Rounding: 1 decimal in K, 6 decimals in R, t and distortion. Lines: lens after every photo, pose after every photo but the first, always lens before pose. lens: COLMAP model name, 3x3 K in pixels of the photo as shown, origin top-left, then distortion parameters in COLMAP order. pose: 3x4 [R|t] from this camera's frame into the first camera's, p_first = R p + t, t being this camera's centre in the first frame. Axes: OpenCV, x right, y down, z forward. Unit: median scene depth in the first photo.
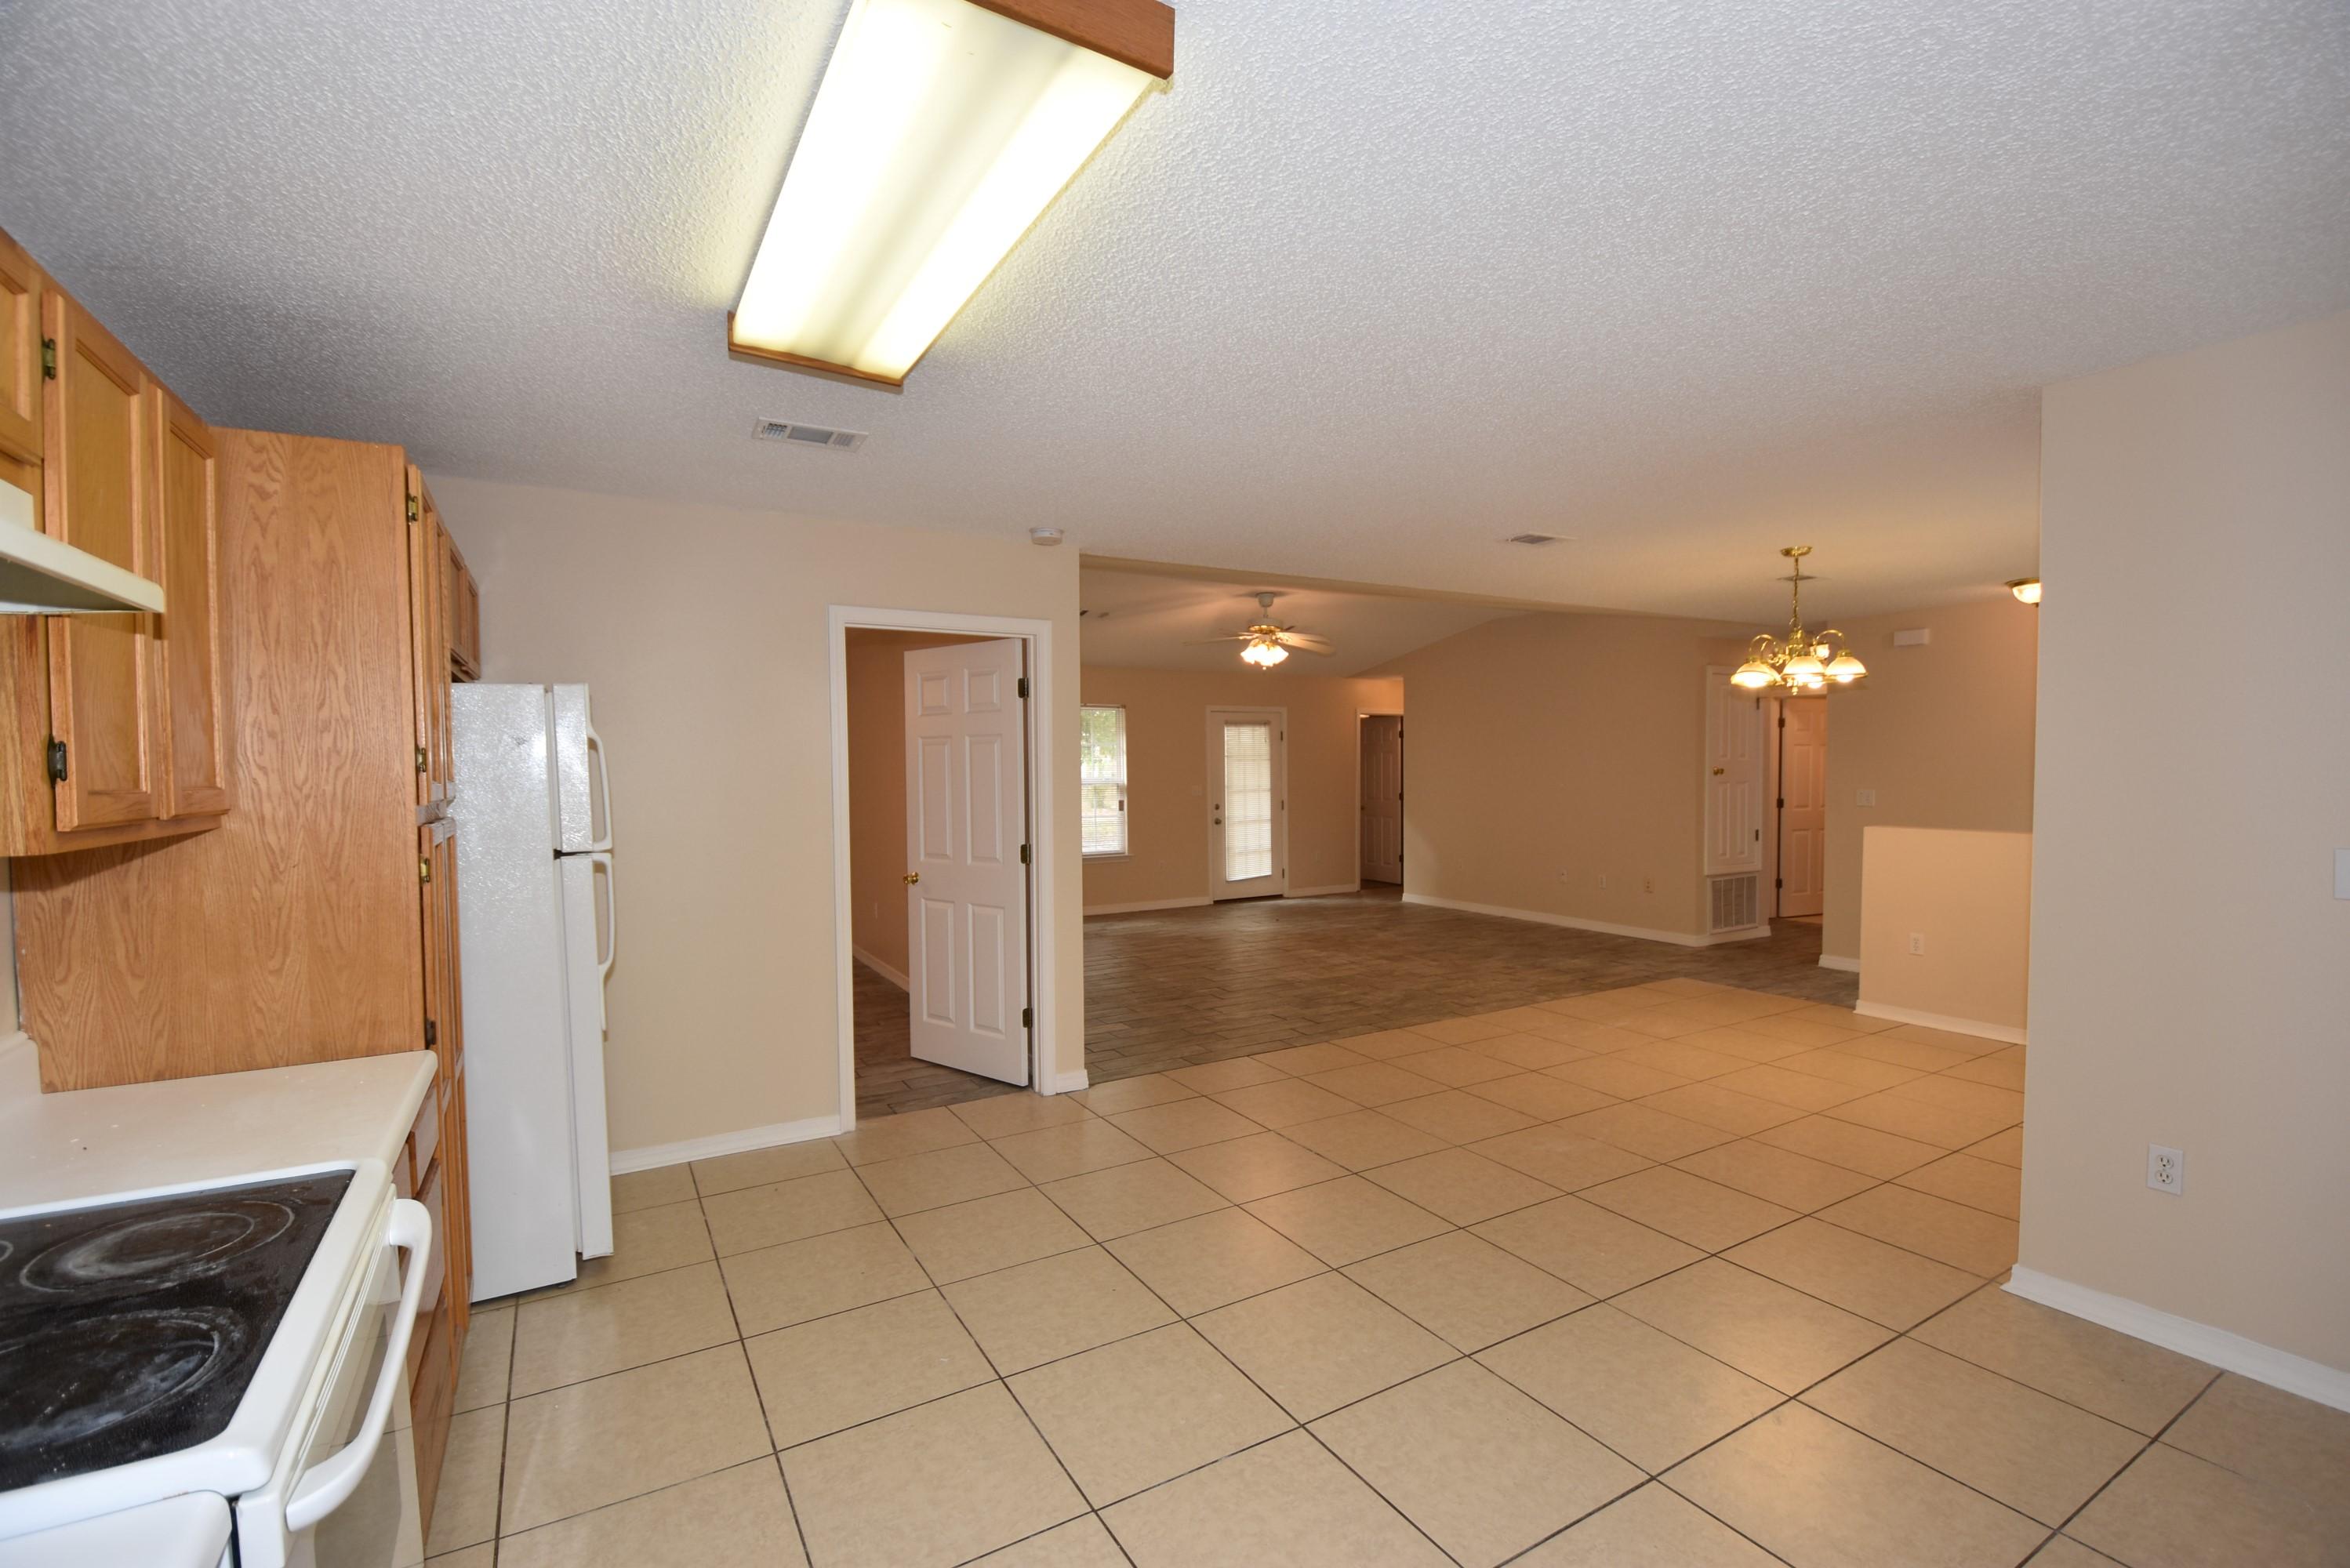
lens RADIAL K [[1023.6, 0, 1176.7], [0, 1023.6, 805.1], [0, 0, 1]] dist [0.020890, -0.027415]
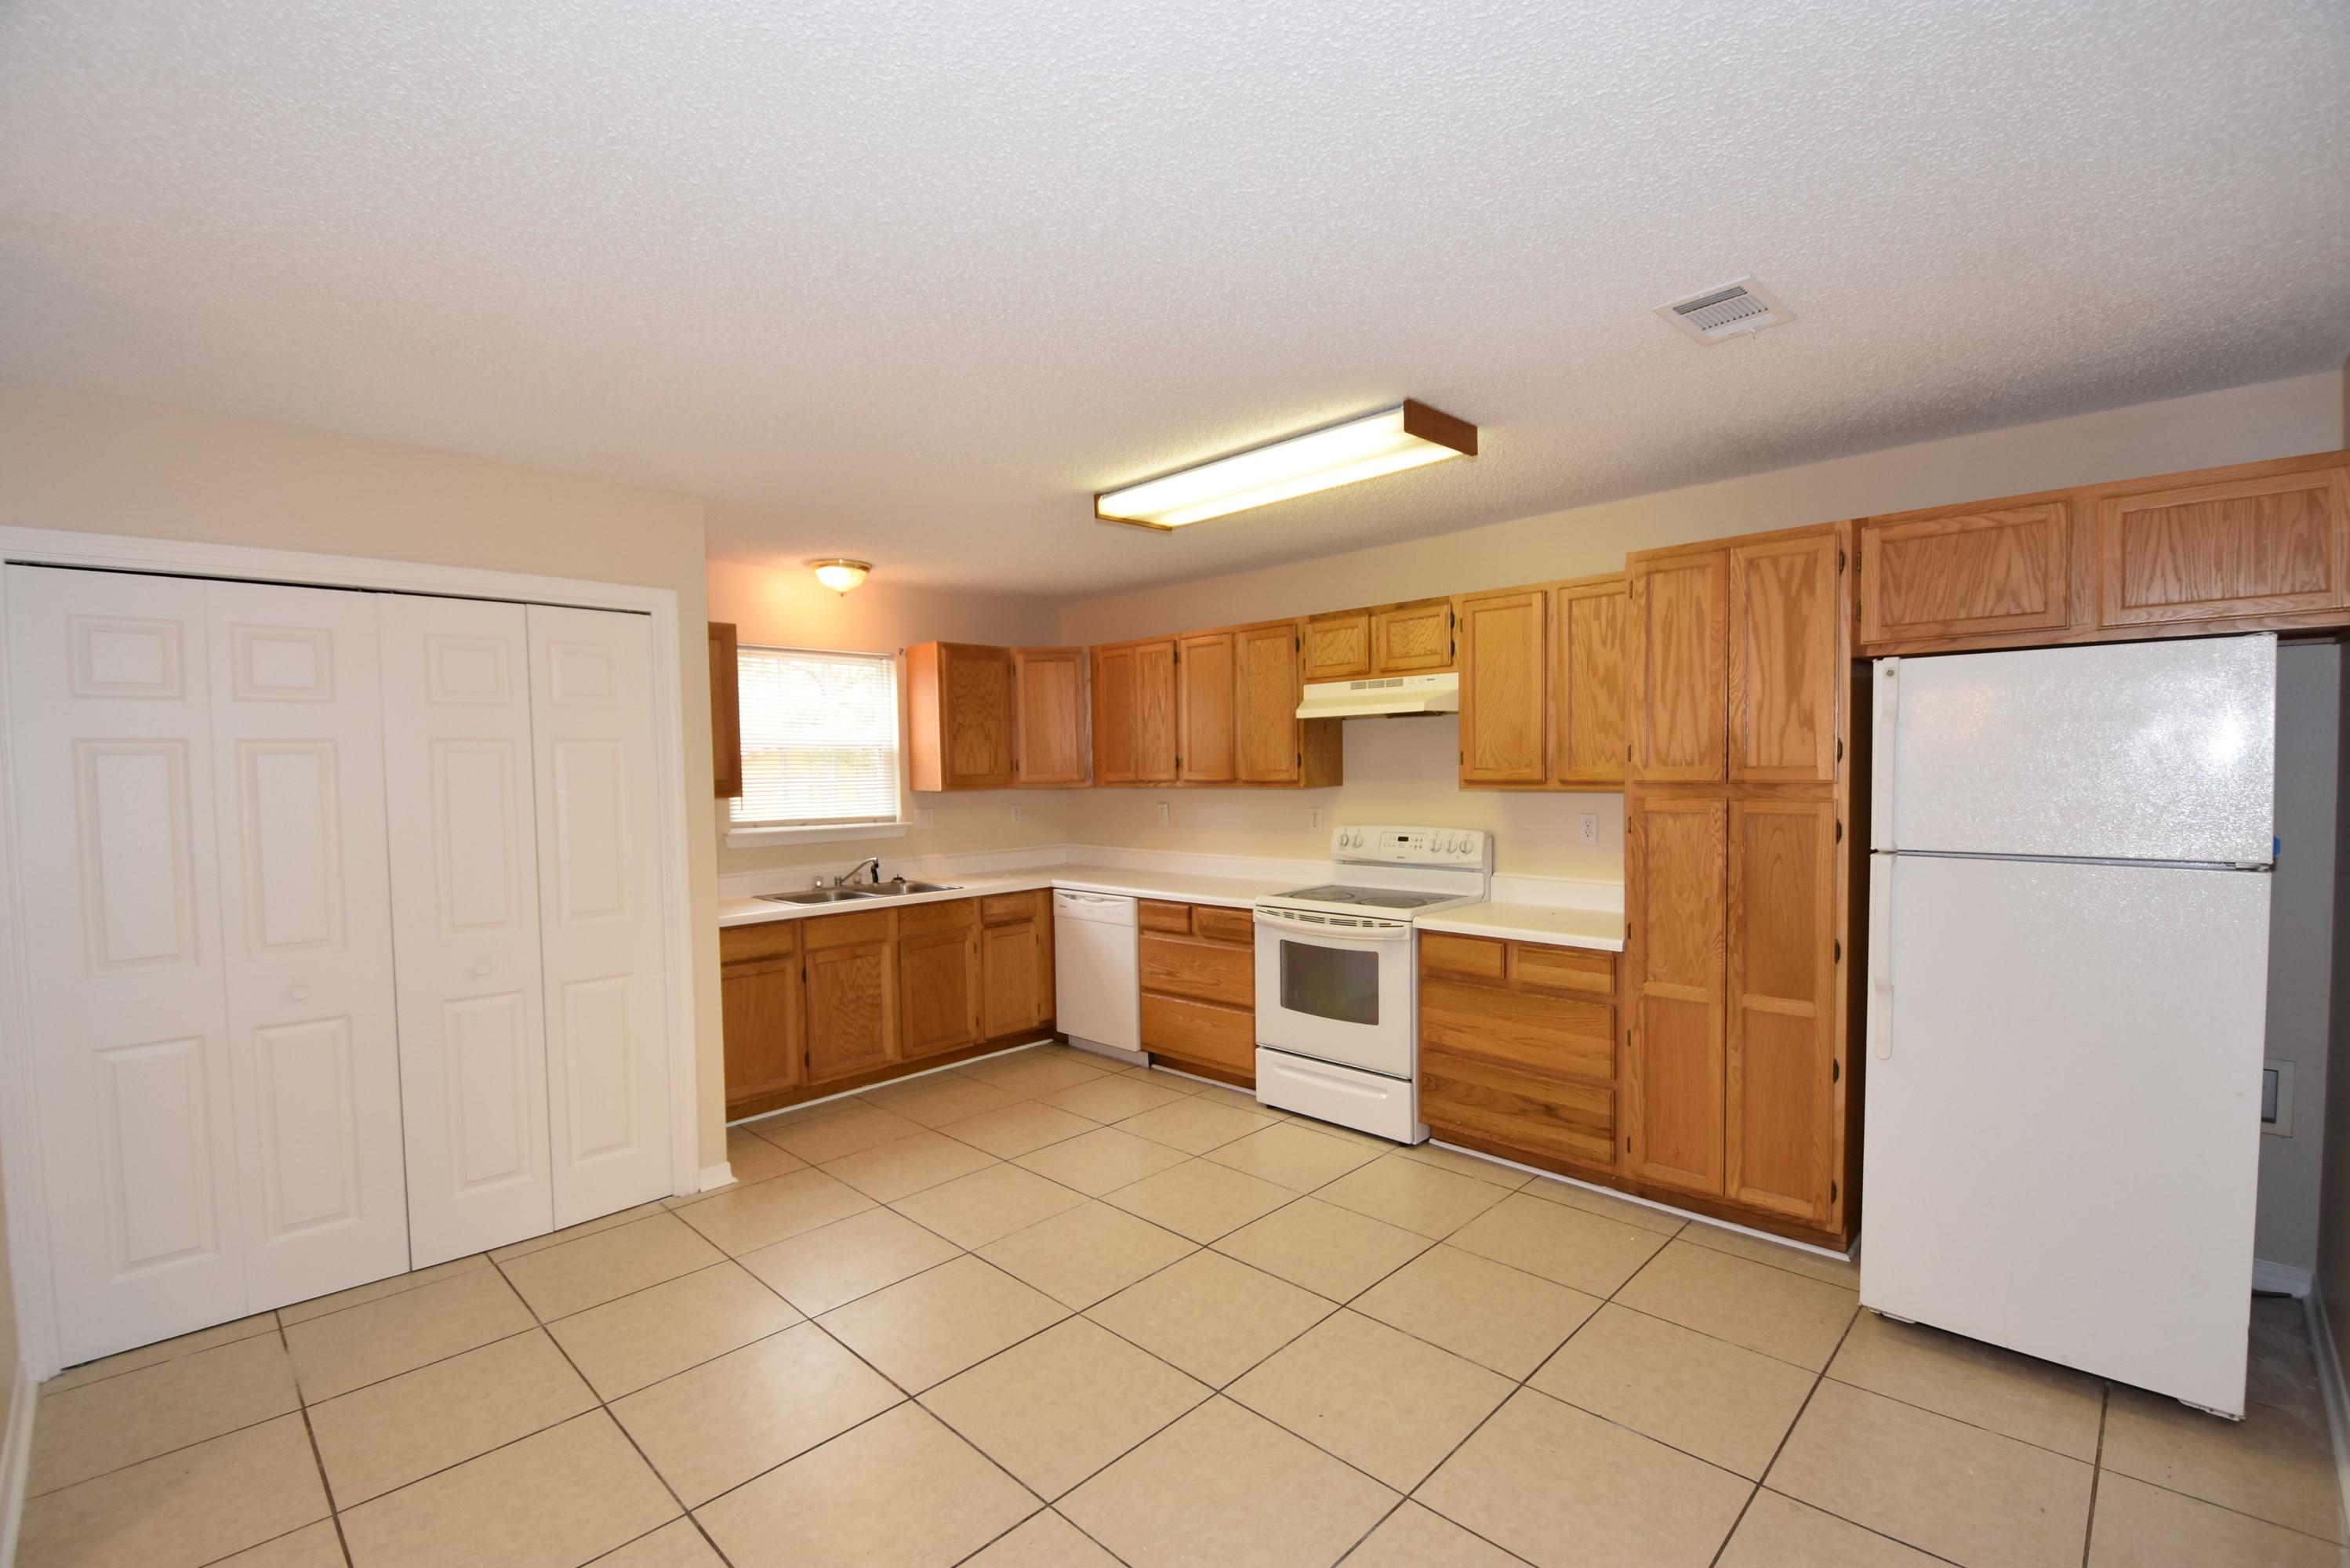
lens RADIAL K [[1023.6, 0, 1176.7], [0, 1023.6, 805.1], [0, 0, 1]] dist [0.020890, -0.027415]
pose [[-0.964146, 0.035155, -0.263034, 0.068271], [0.014514, 0.996689, 0.080006, -0.020487], [0.264976, 0.073319, -0.961464, 0.476012]]
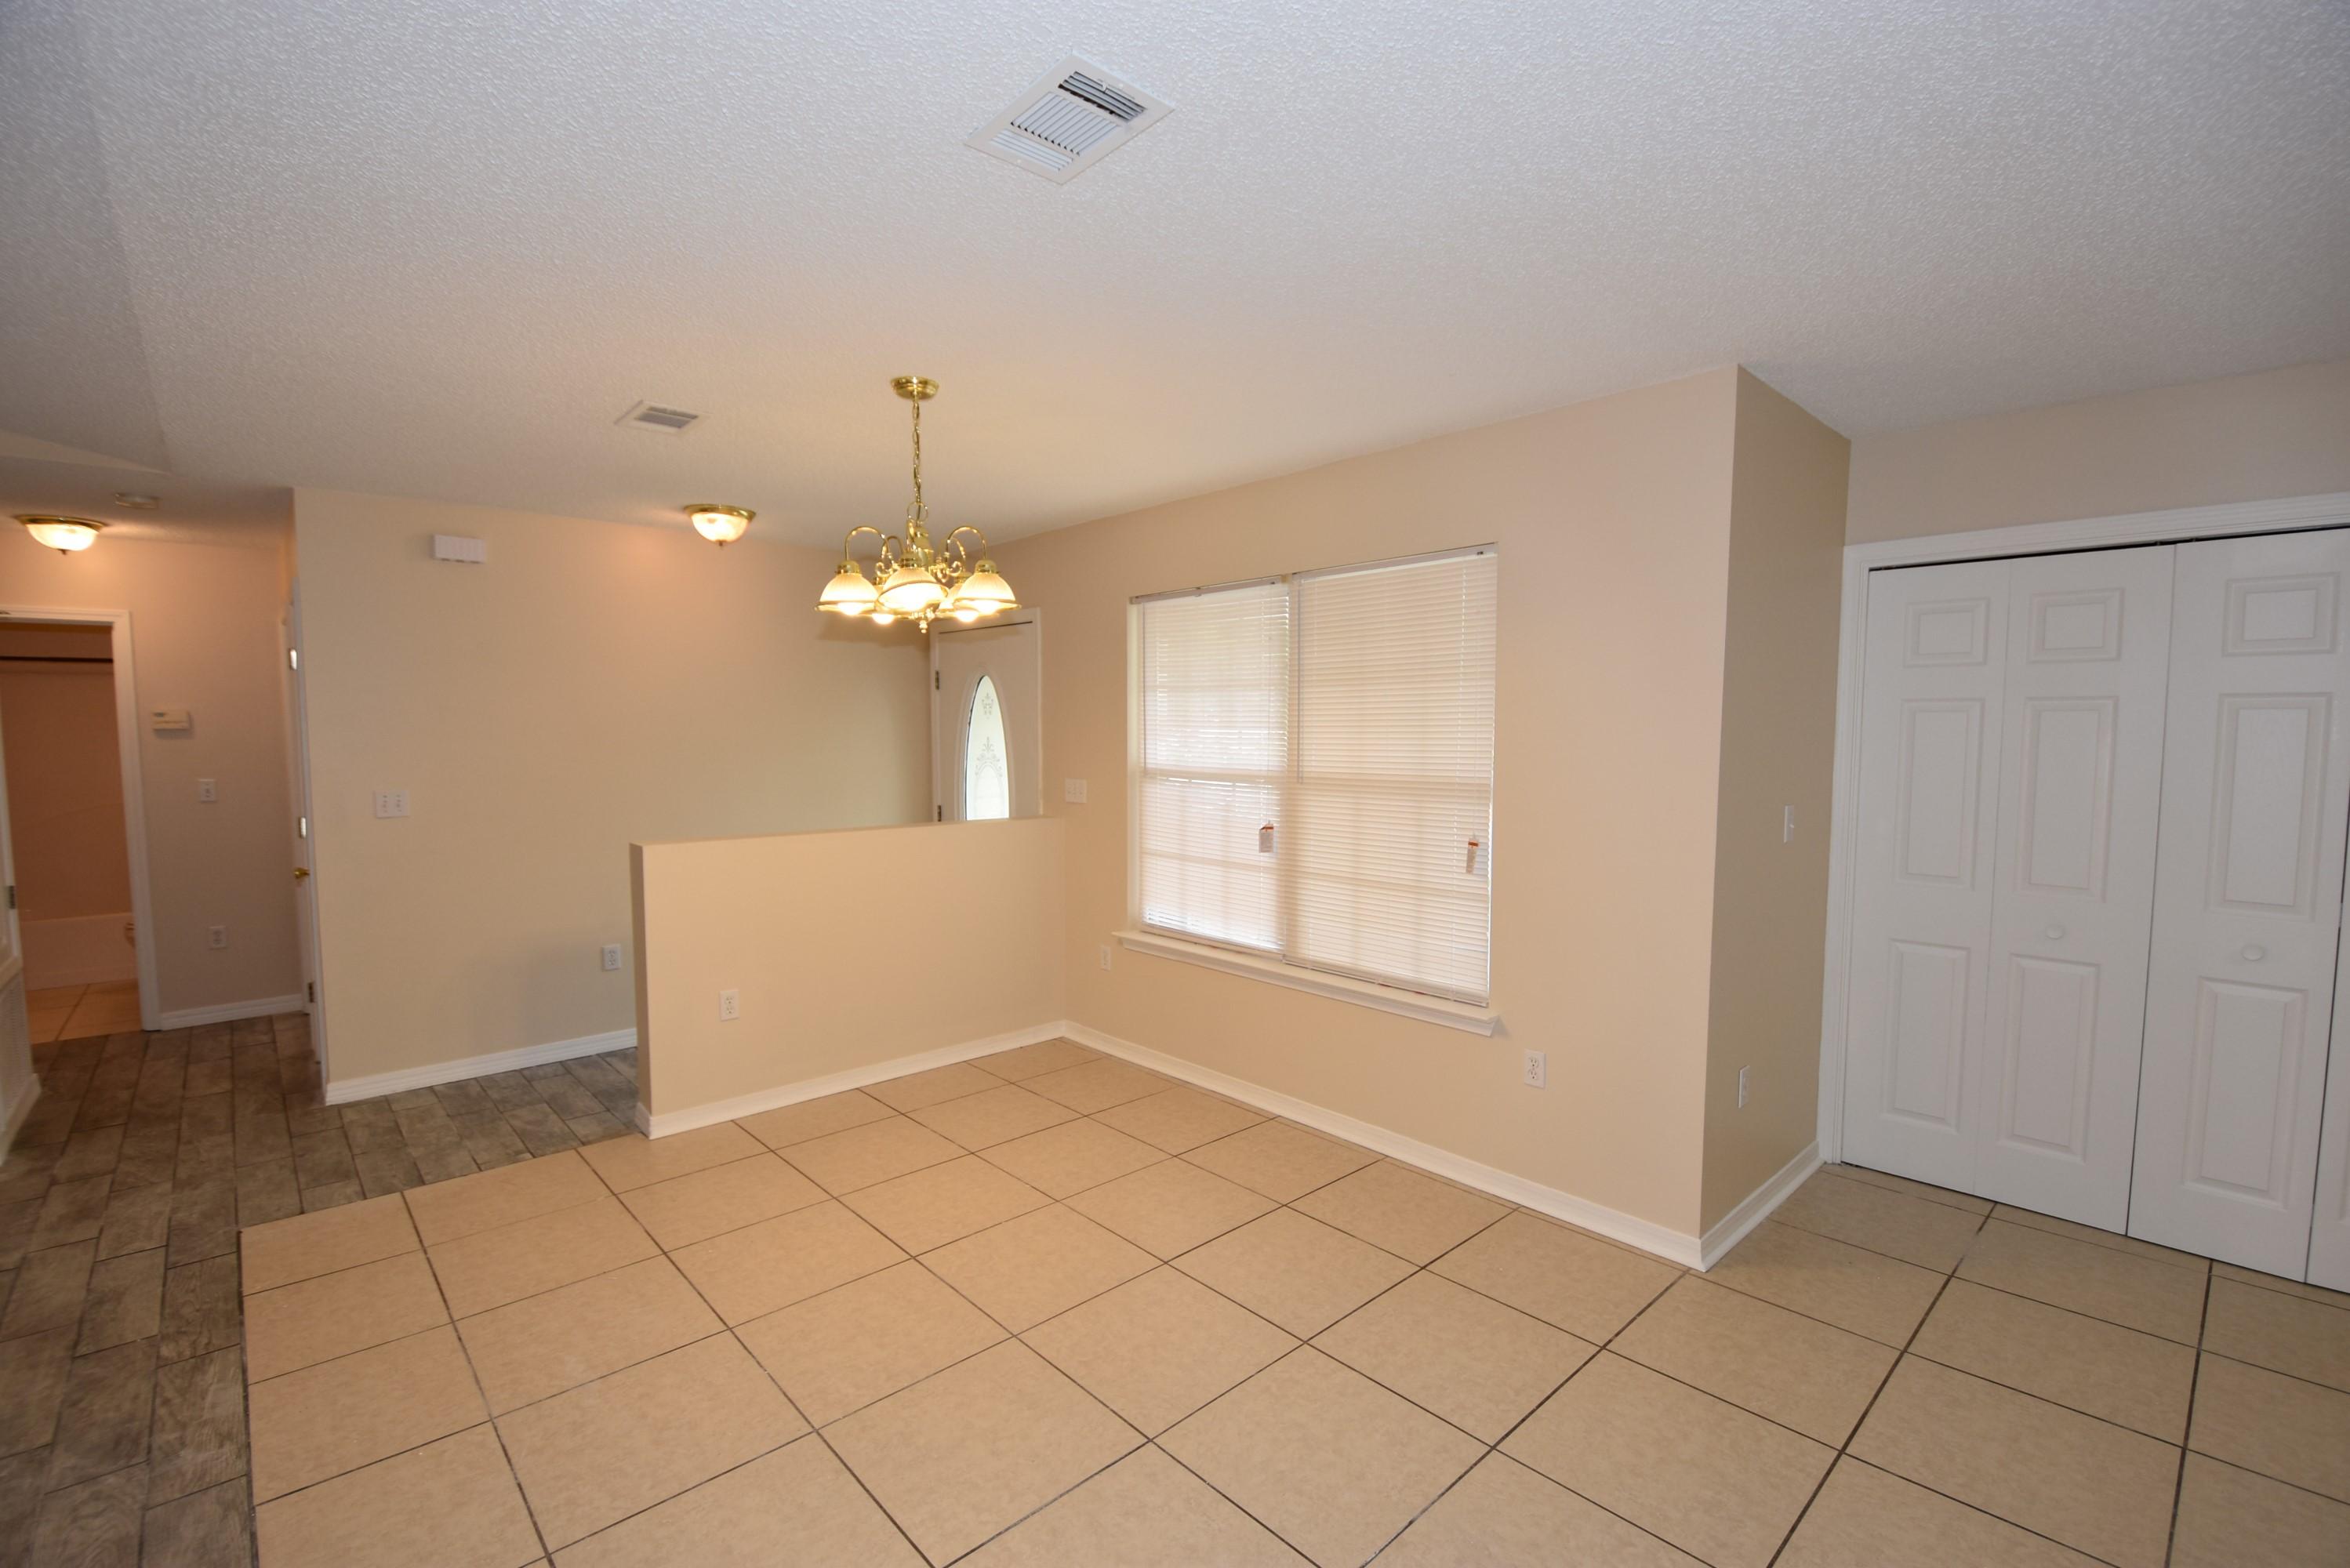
lens RADIAL K [[1034.5, 0, 1175.2], [0, 1034.5, 799.0], [0, 0, 1]] dist [-0.002007, -0.010166]
pose [[-0.211685, -0.058674, 0.975575, -0.011849], [0.042029, 0.996726, 0.069065, -0.021849], [-0.976434, 0.055622, -0.208526, 0.462424]]
